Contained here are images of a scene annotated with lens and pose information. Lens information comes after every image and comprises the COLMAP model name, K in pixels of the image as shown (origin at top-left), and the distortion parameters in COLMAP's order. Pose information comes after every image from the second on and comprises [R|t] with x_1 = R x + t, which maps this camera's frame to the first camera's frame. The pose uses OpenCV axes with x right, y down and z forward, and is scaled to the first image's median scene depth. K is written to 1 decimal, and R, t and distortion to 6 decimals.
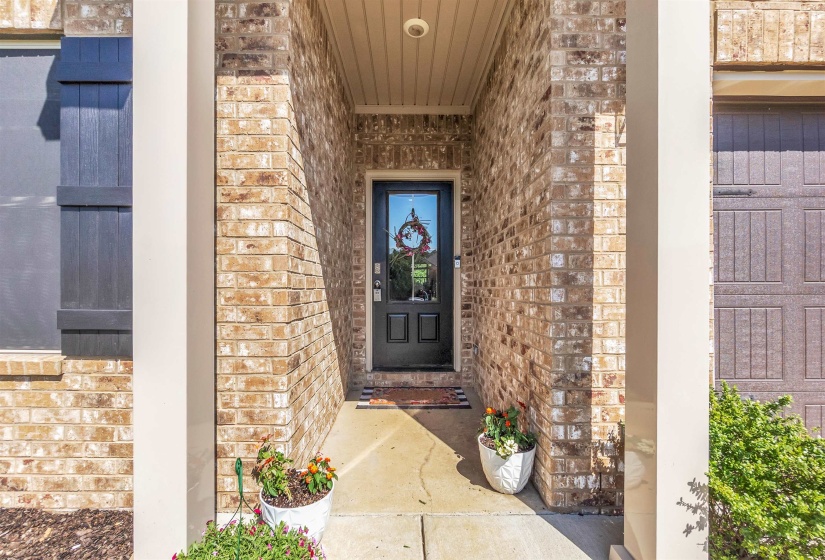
lens RADIAL K [[369.7, 0, 412.7], [0, 369.7, 284.0], [0, 0, 1]] dist [-0.007150, 0.002077]
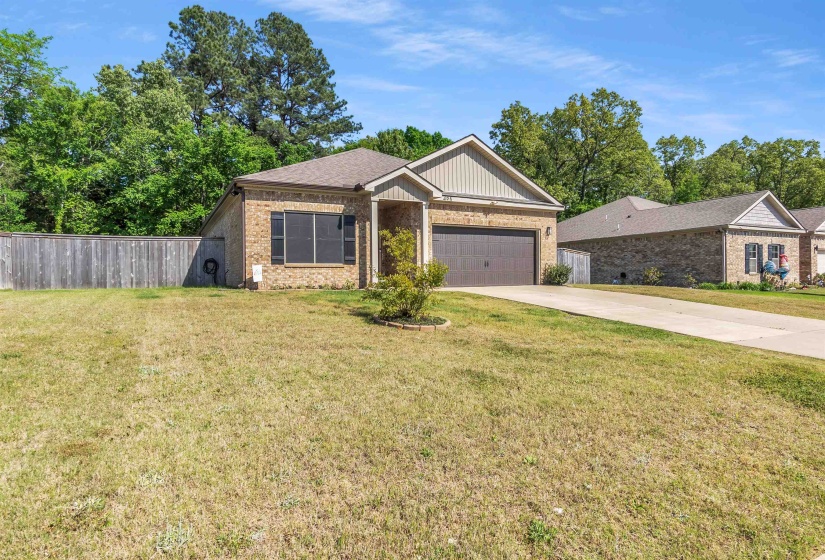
lens RADIAL K [[485.2, 0, 411.2], [0, 485.2, 276.7], [0, 0, 1]] dist [-0.011828, 0.003661]
pose [[0.881189, -0.011903, 0.472615, -1.838417], [0.010265, 0.999929, 0.006043, 0.173754], [-0.472654, -0.000473, 0.881248, -3.282616]]
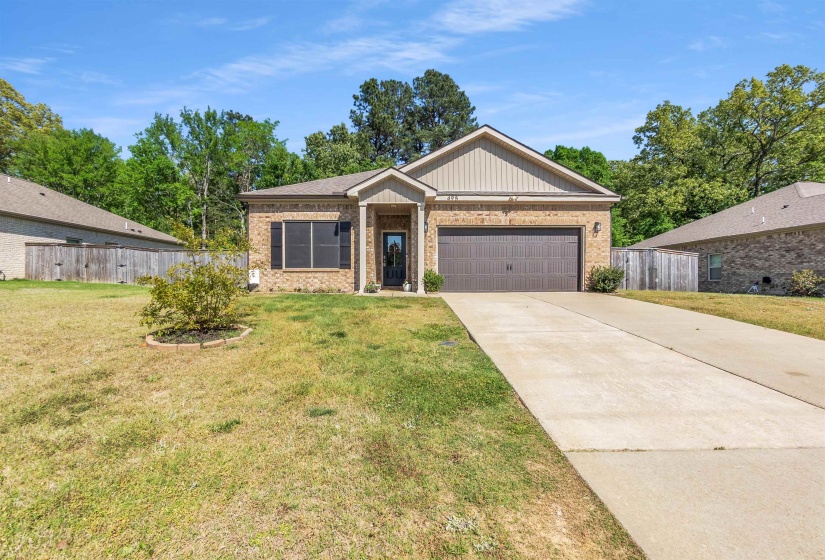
lens RADIAL K [[369.7, 0, 416.8], [0, 369.7, 279.5], [0, 0, 1]] dist [-0.007150, 0.002077]
pose [[0.999808, -0.007365, 0.018174, 0.156436], [0.007320, 0.999970, 0.002539, 0.180414], [-0.018192, -0.002406, 0.999832, -2.708432]]
